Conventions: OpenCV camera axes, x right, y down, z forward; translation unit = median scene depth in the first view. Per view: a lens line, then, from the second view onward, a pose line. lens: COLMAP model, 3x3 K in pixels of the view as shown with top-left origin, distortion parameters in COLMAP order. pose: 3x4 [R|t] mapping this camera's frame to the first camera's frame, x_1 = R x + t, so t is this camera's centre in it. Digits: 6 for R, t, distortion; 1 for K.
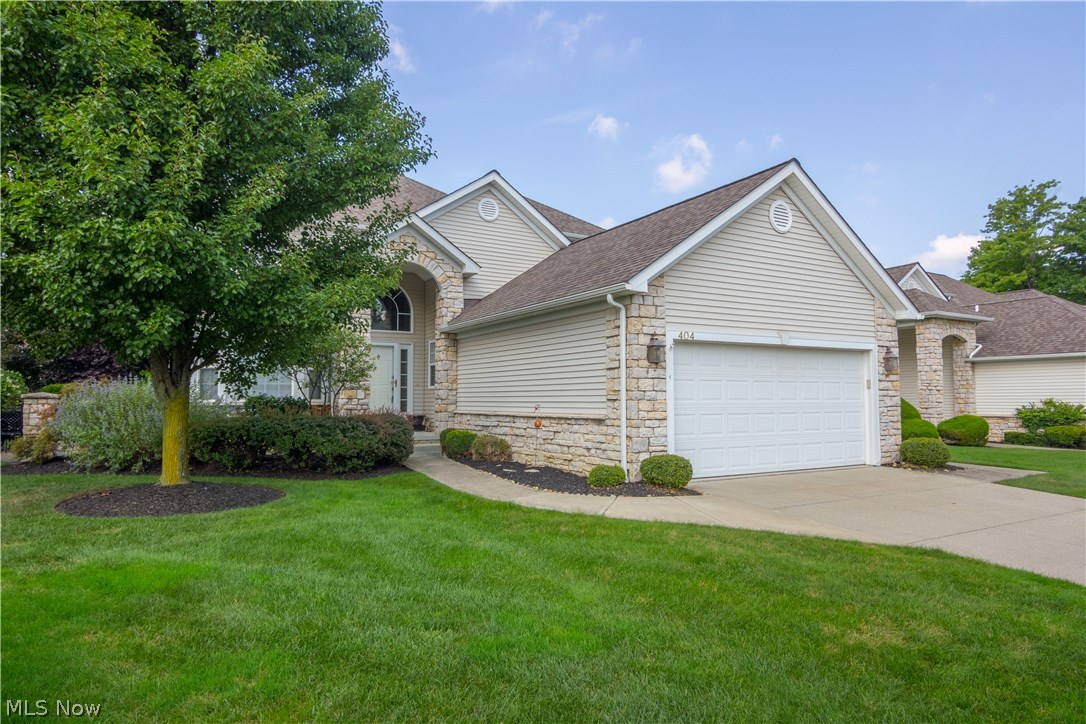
lens RADIAL K [[668.5, 0, 543.2], [0, 668.5, 363.6], [0, 0, 1]] dist [-0.017776, 0.001903]
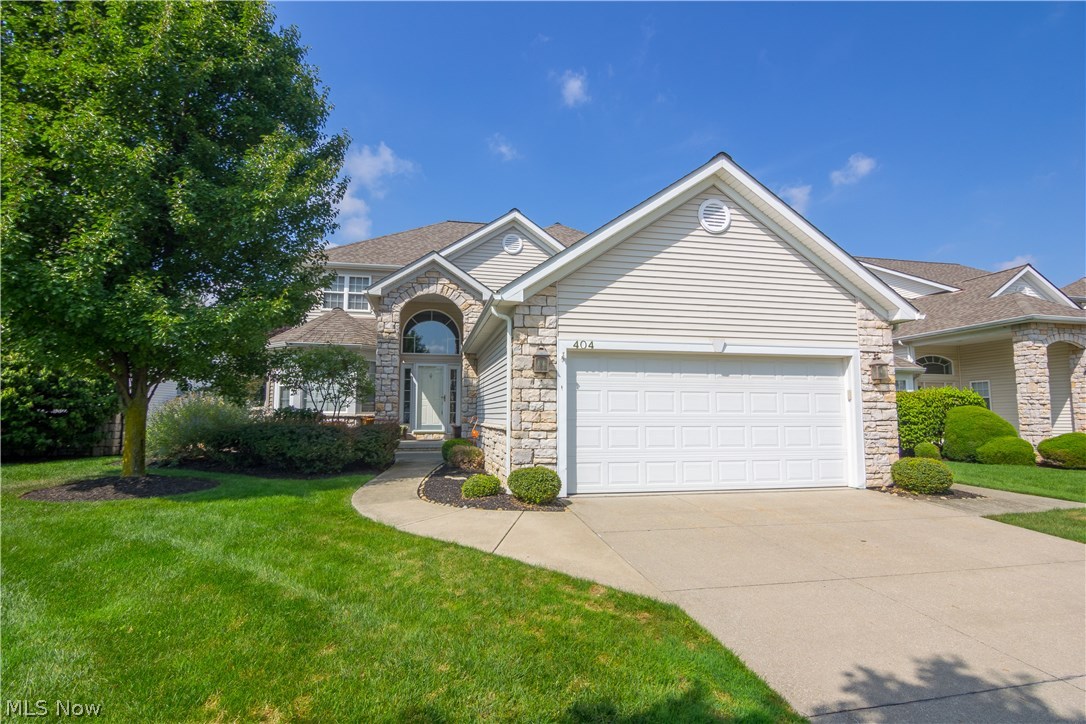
lens RADIAL K [[552.5, 0, 542.6], [0, 552.5, 360.4], [0, 0, 1]] dist [-0.014753, -0.002493]
pose [[0.949929, -0.025782, -0.311400, 0.335985], [0.011618, 0.998815, -0.047253, 0.015094], [0.312249, 0.041269, 0.949103, 0.181672]]
